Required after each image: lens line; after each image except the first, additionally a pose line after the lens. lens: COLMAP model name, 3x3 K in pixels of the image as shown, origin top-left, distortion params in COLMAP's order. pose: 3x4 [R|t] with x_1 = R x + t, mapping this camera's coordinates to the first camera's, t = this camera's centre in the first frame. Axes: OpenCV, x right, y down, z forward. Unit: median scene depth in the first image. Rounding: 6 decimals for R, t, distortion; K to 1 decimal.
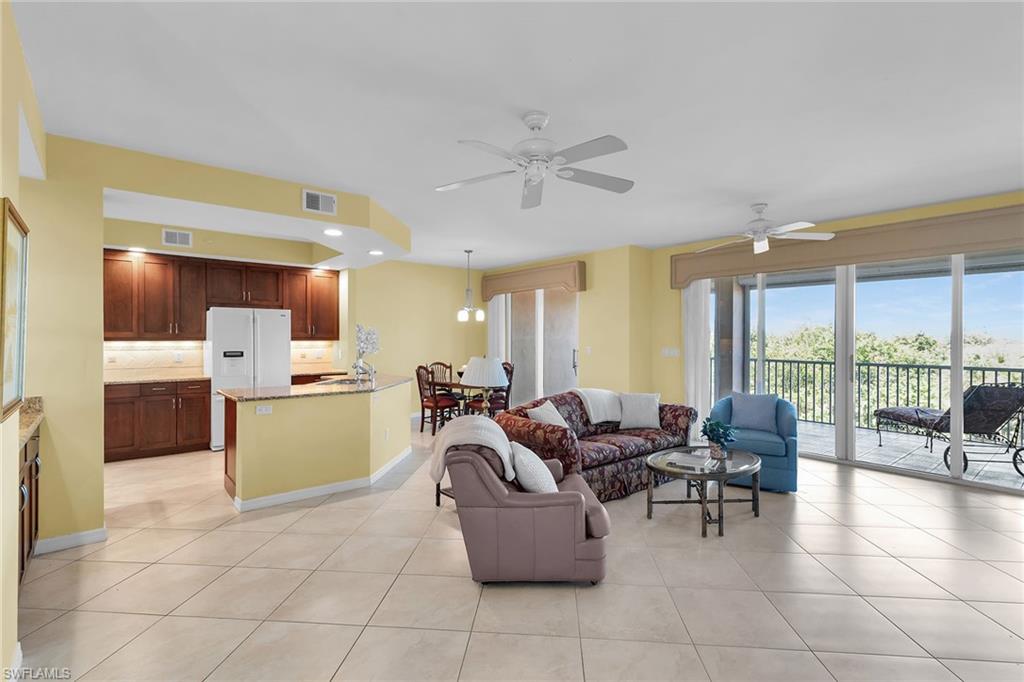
lens RADIAL K [[477.7, 0, 514.0], [0, 477.7, 341.6], [0, 0, 1]] dist [0.001835, -0.001197]
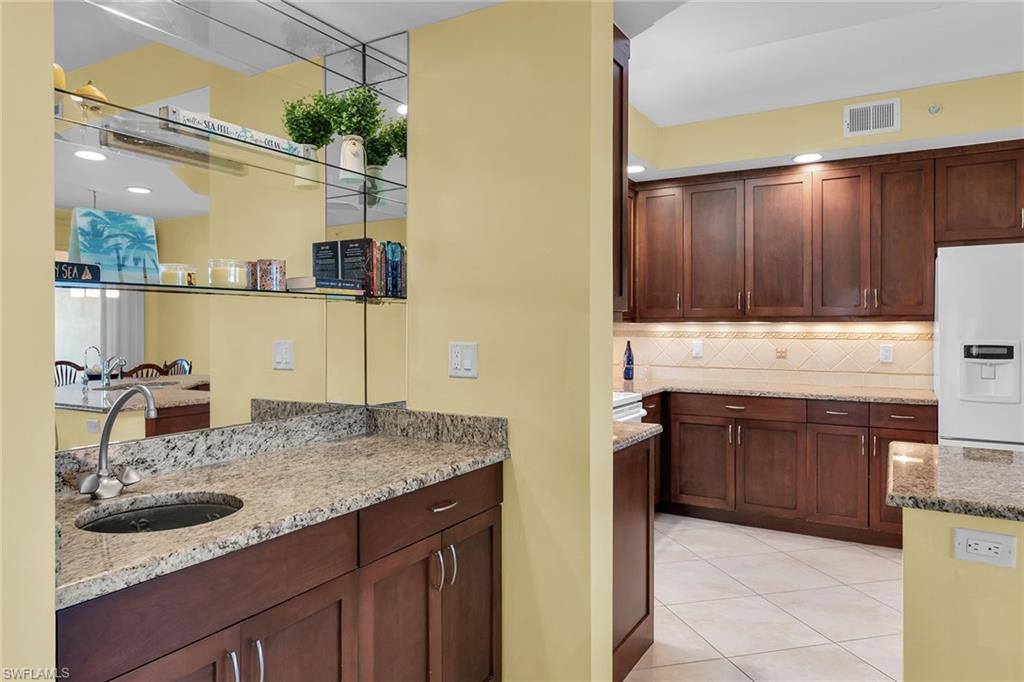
lens RADIAL K [[661.9, 0, 509.9], [0, 661.9, 328.9], [0, 0, 1]] dist [0.001184, 0.002185]
pose [[0.321263, 0.000404, -0.946990, -0.156177], [-0.006814, 0.999975, -0.001885, 0.009436], [0.946965, 0.007059, 0.321258, 0.393489]]
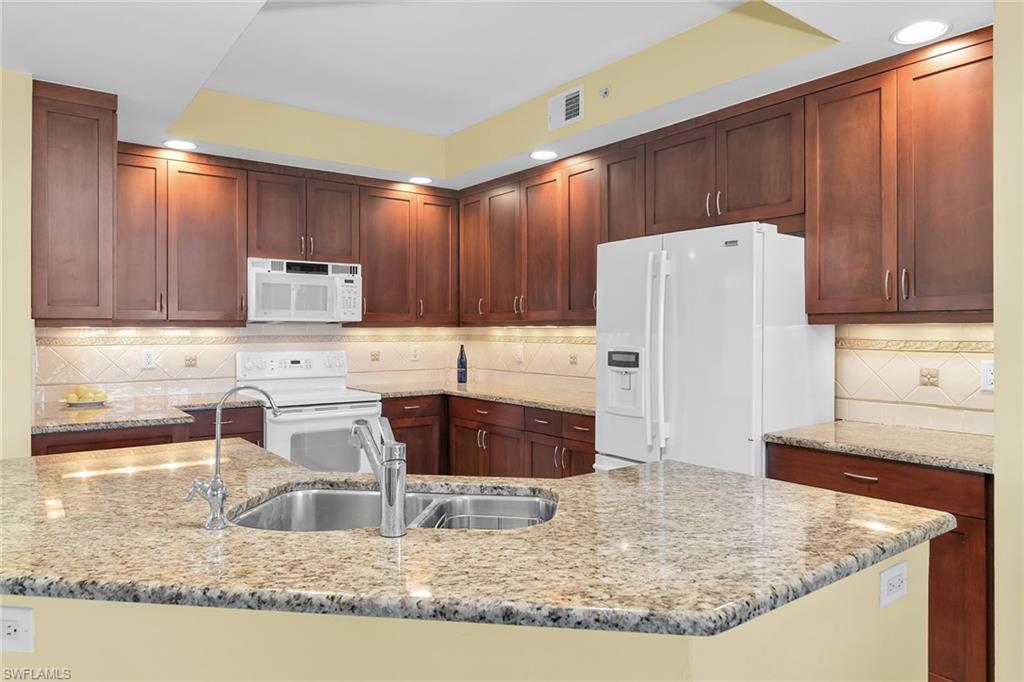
lens RADIAL K [[661.9, 0, 512.0], [0, 661.9, 336.4], [0, 0, 1]] dist [0.001184, 0.002185]
pose [[-0.060805, 0.007044, -0.998125, -0.042812], [-0.004825, 0.999961, 0.007351, 0.004288], [0.998138, 0.005263, -0.060768, 0.935182]]
